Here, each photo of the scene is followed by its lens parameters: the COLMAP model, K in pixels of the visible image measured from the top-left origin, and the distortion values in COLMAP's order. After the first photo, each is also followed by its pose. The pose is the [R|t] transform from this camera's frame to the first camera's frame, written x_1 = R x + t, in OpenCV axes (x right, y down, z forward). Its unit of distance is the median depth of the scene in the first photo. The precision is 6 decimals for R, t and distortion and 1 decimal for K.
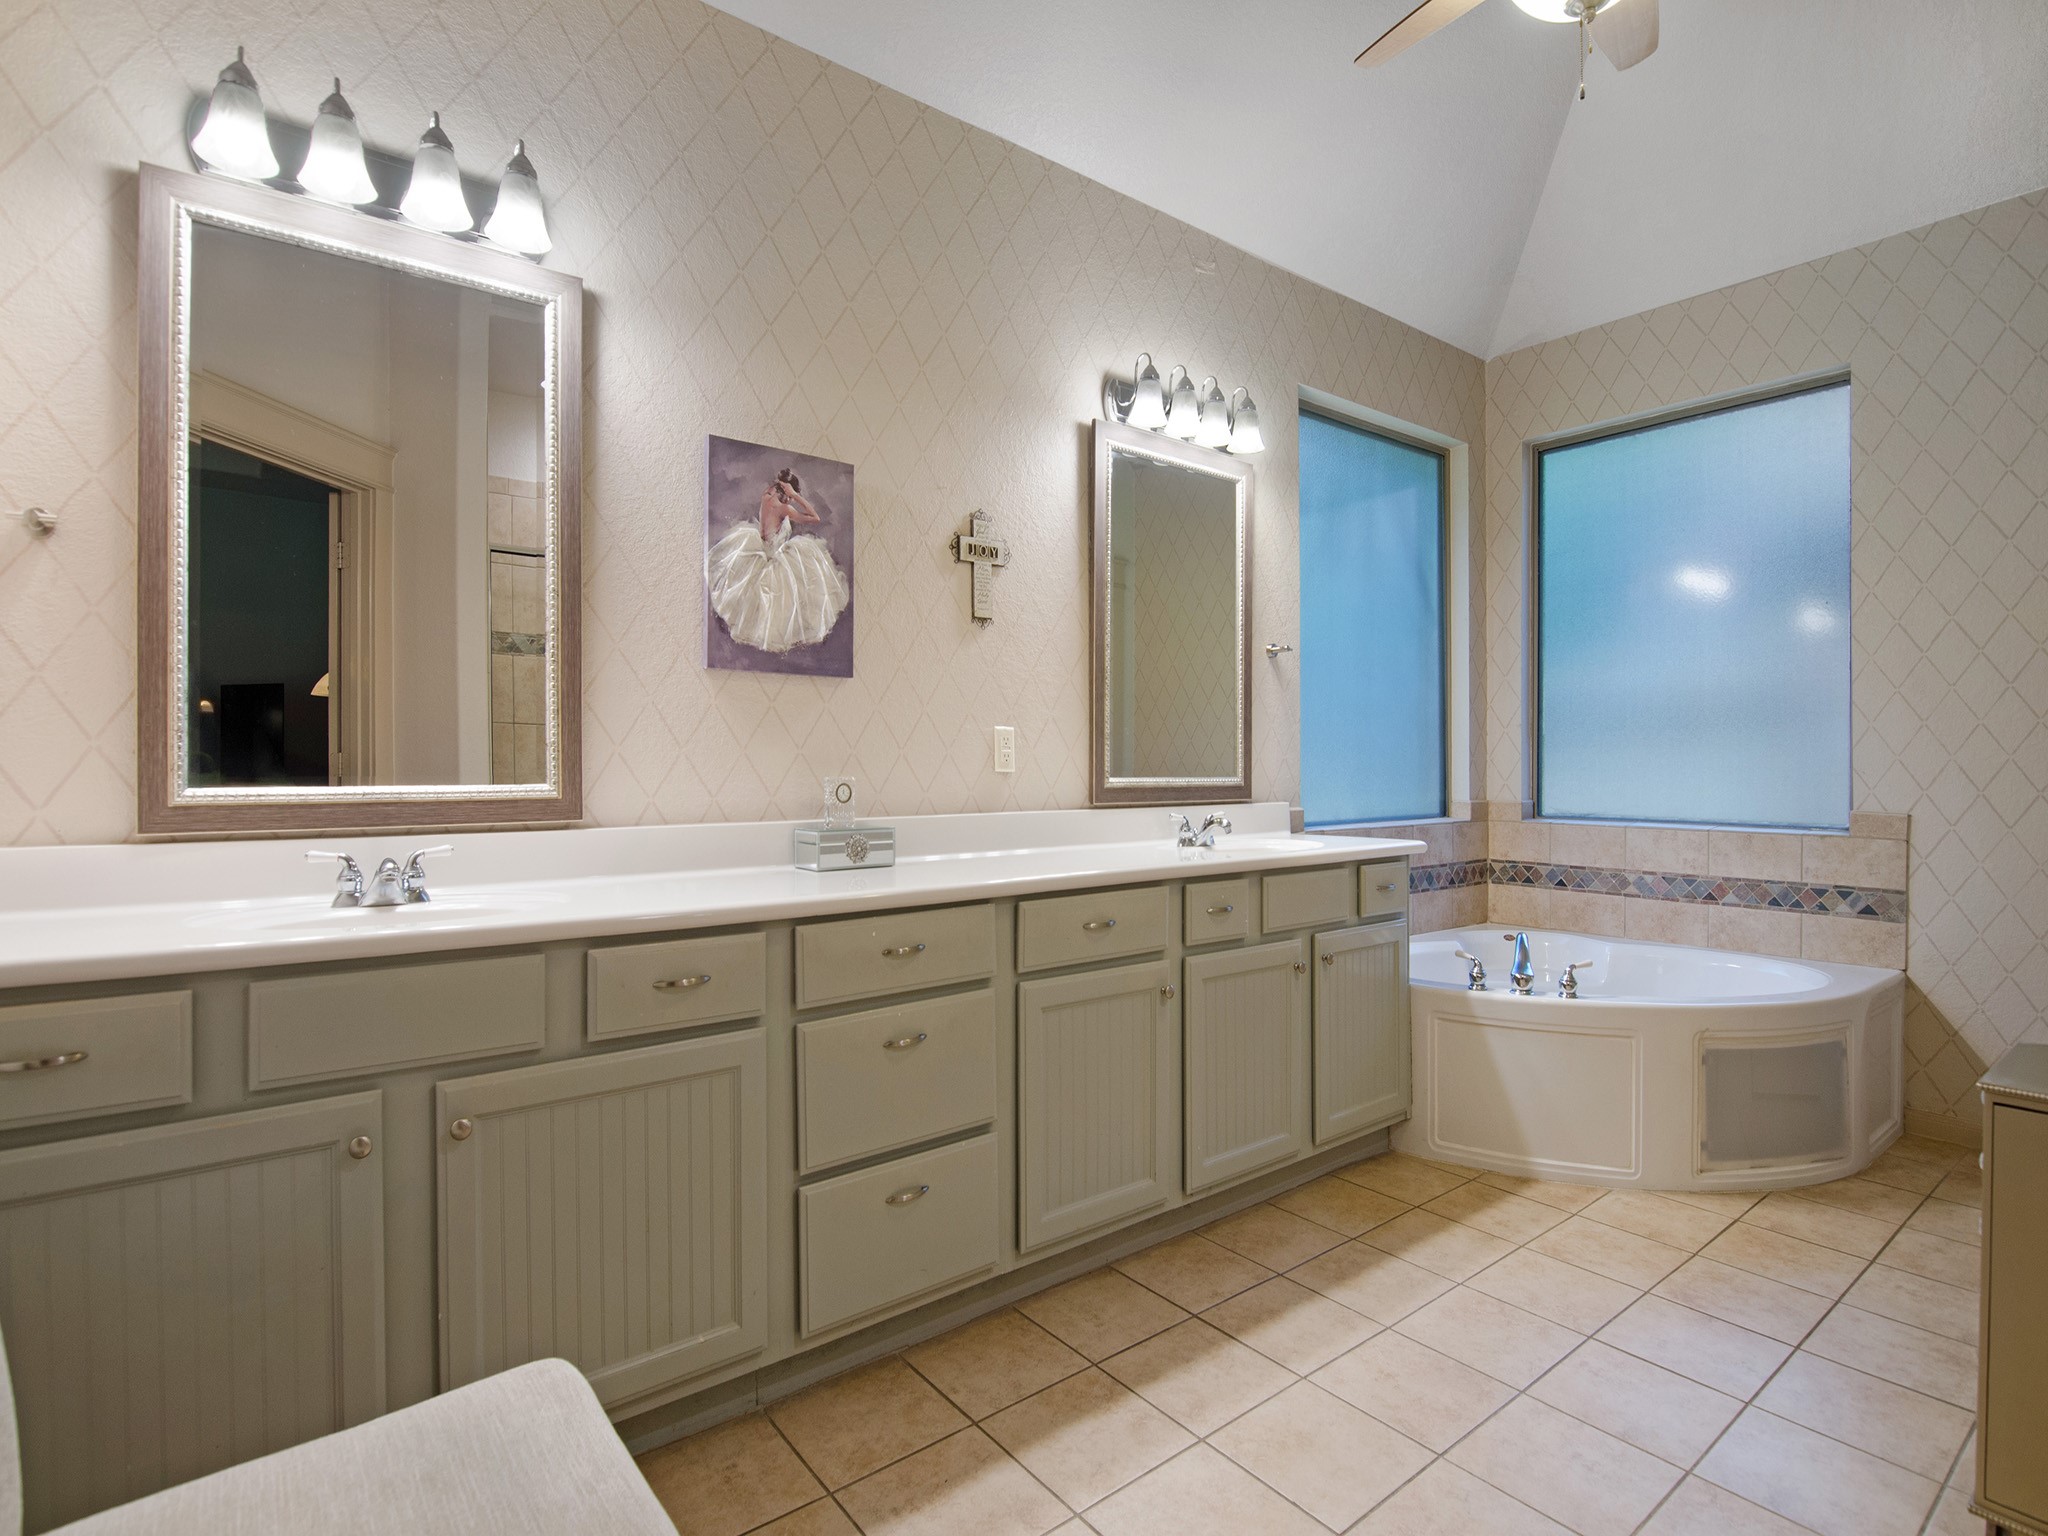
lens RADIAL K [[1004.0, 0, 1056.3], [0, 1004.0, 769.9], [0, 0, 1]] dist [-0.015328, -0.000087]
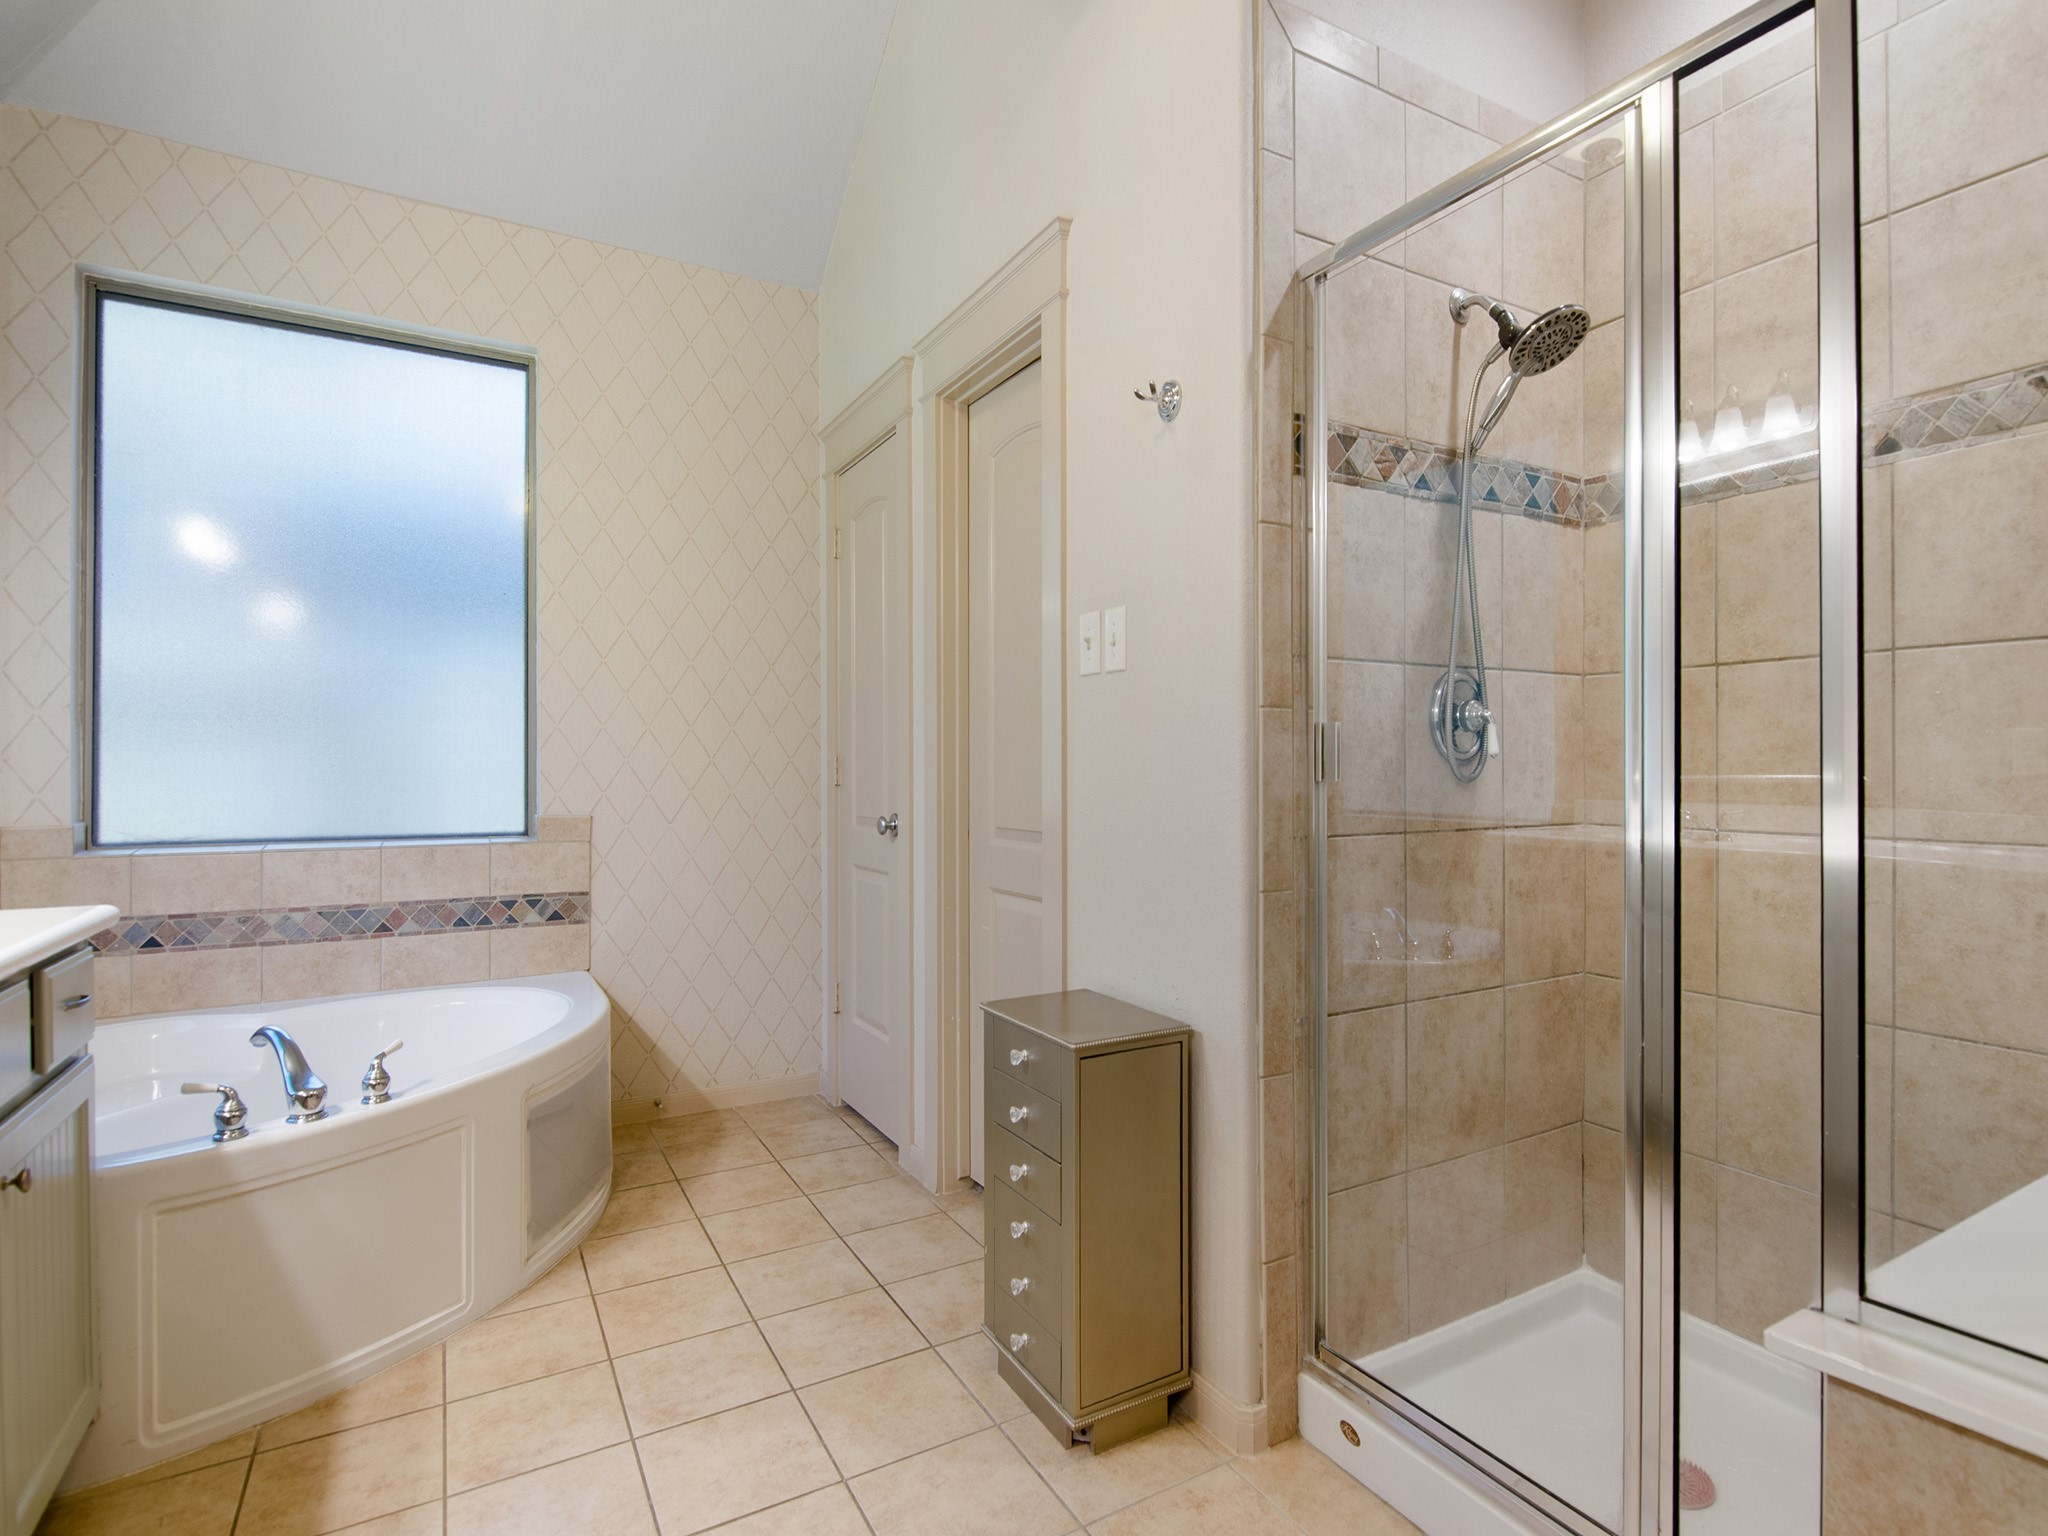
lens RADIAL K [[1018.8, 0, 1024.0], [0, 1018.8, 768.0], [0, 0, 1]] dist [-0.000413, -0.008106]
pose [[0.151593, -0.001473, 0.988442, -0.113859], [0.007314, 0.999973, 0.000368, -0.001145], [-0.988416, 0.007174, 0.151600, 0.436563]]
